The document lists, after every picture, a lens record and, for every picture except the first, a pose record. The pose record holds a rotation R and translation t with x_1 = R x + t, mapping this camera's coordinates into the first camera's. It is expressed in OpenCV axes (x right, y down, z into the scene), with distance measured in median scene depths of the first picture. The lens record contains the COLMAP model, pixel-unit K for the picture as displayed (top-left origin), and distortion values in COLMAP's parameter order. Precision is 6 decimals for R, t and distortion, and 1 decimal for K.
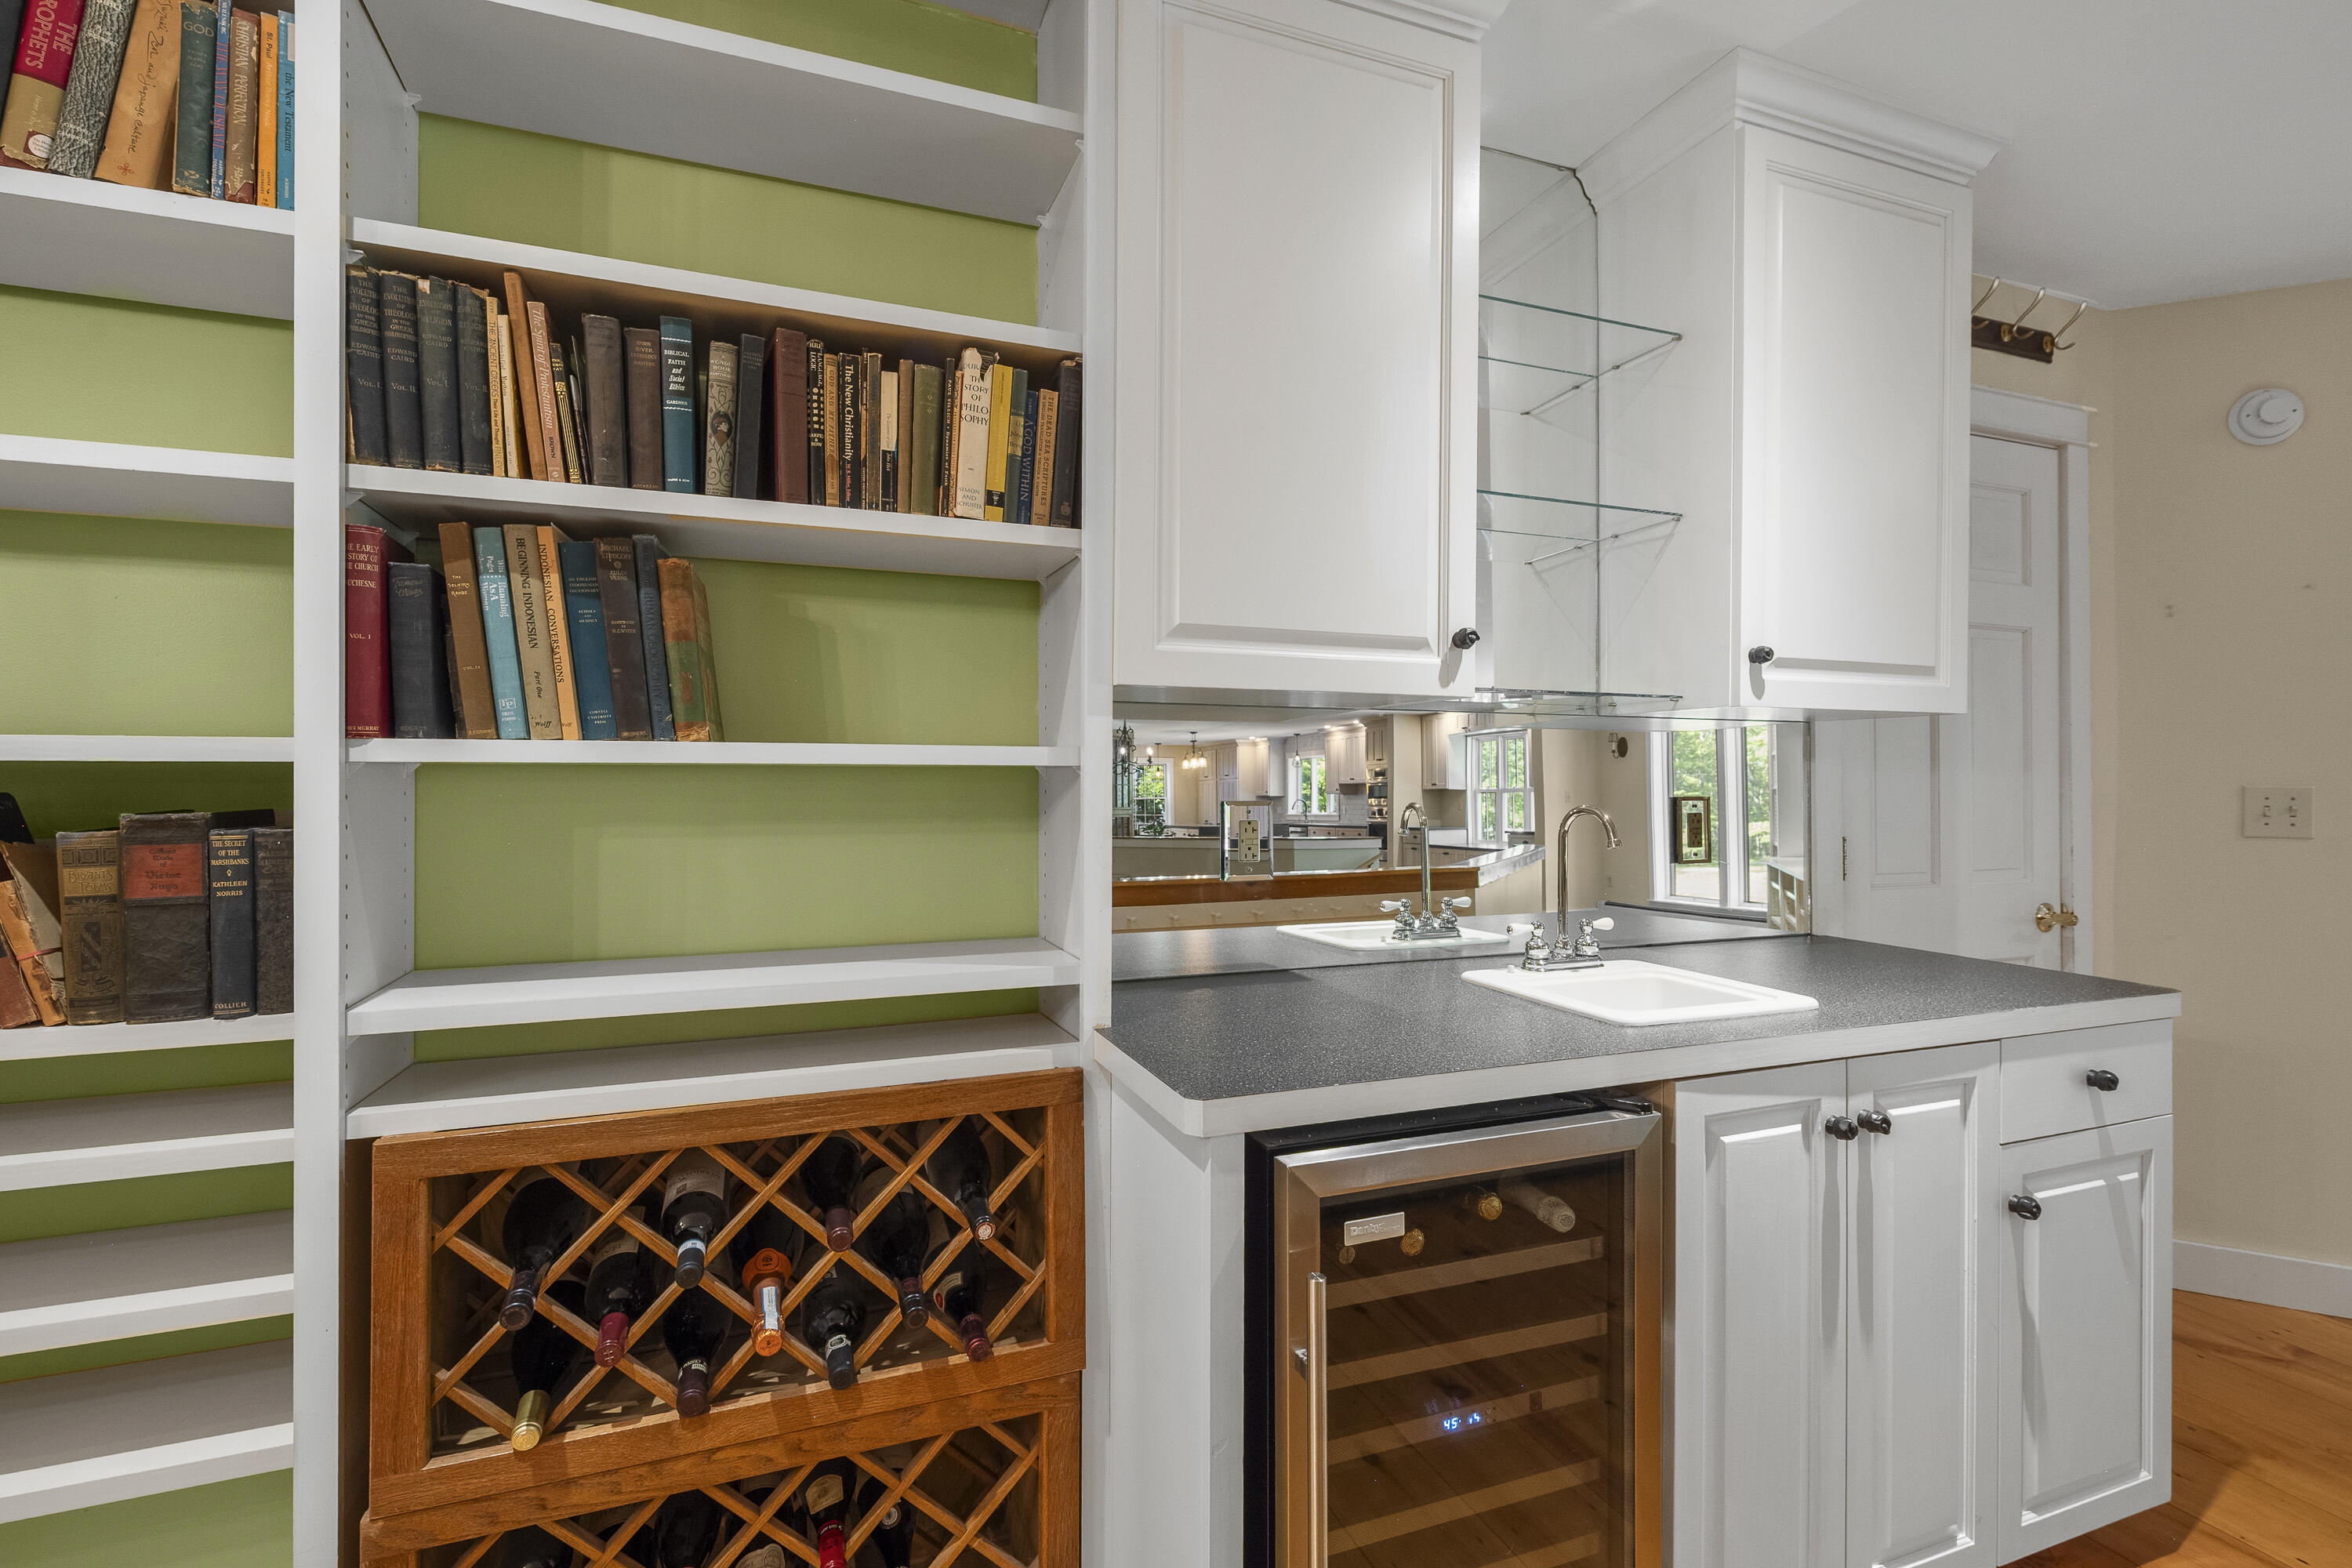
lens RADIAL K [[1062.7, 0, 1172.6], [0, 1062.7, 779.8], [0, 0, 1]] dist [-0.000644, -0.000562]
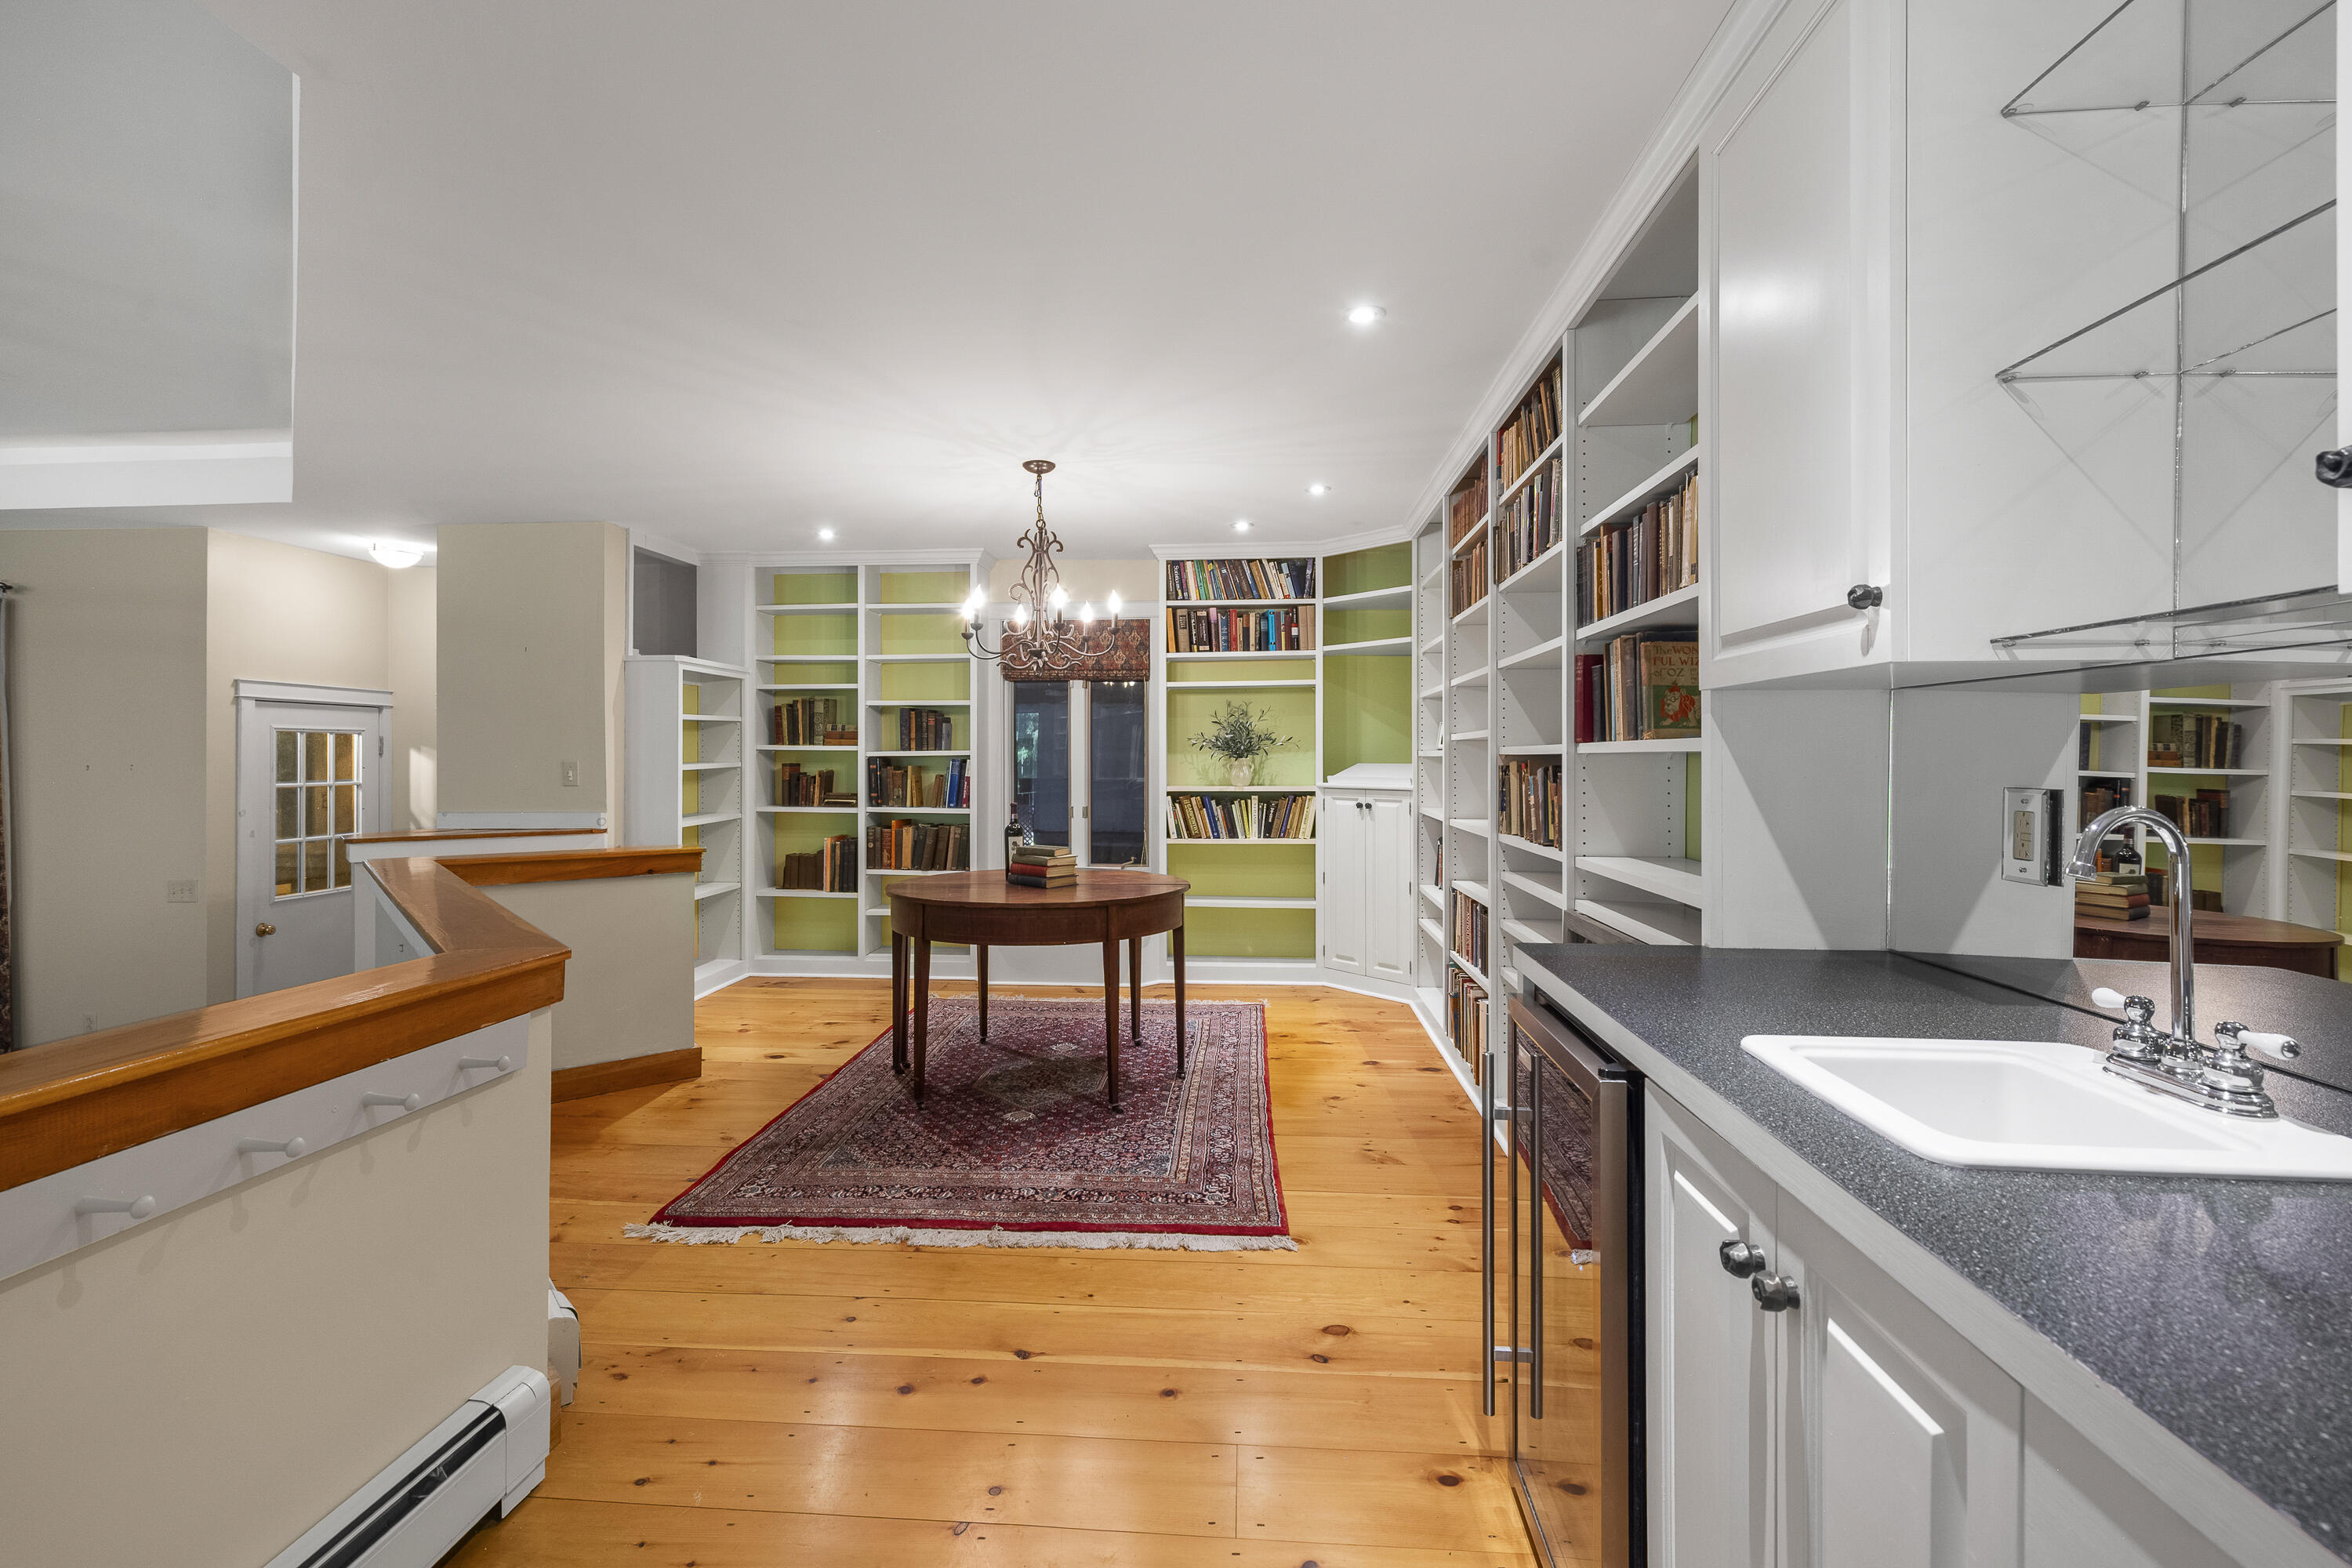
lens RADIAL K [[1062.7, 0, 1167.7], [0, 1062.7, 770.3], [0, 0, 1]] dist [-0.000644, -0.000562]
pose [[-0.424771, 0.000984, -0.905300, 1.530727], [-0.006814, 0.999968, 0.004284, 0.010319], [0.905275, 0.007989, -0.424750, 1.013650]]
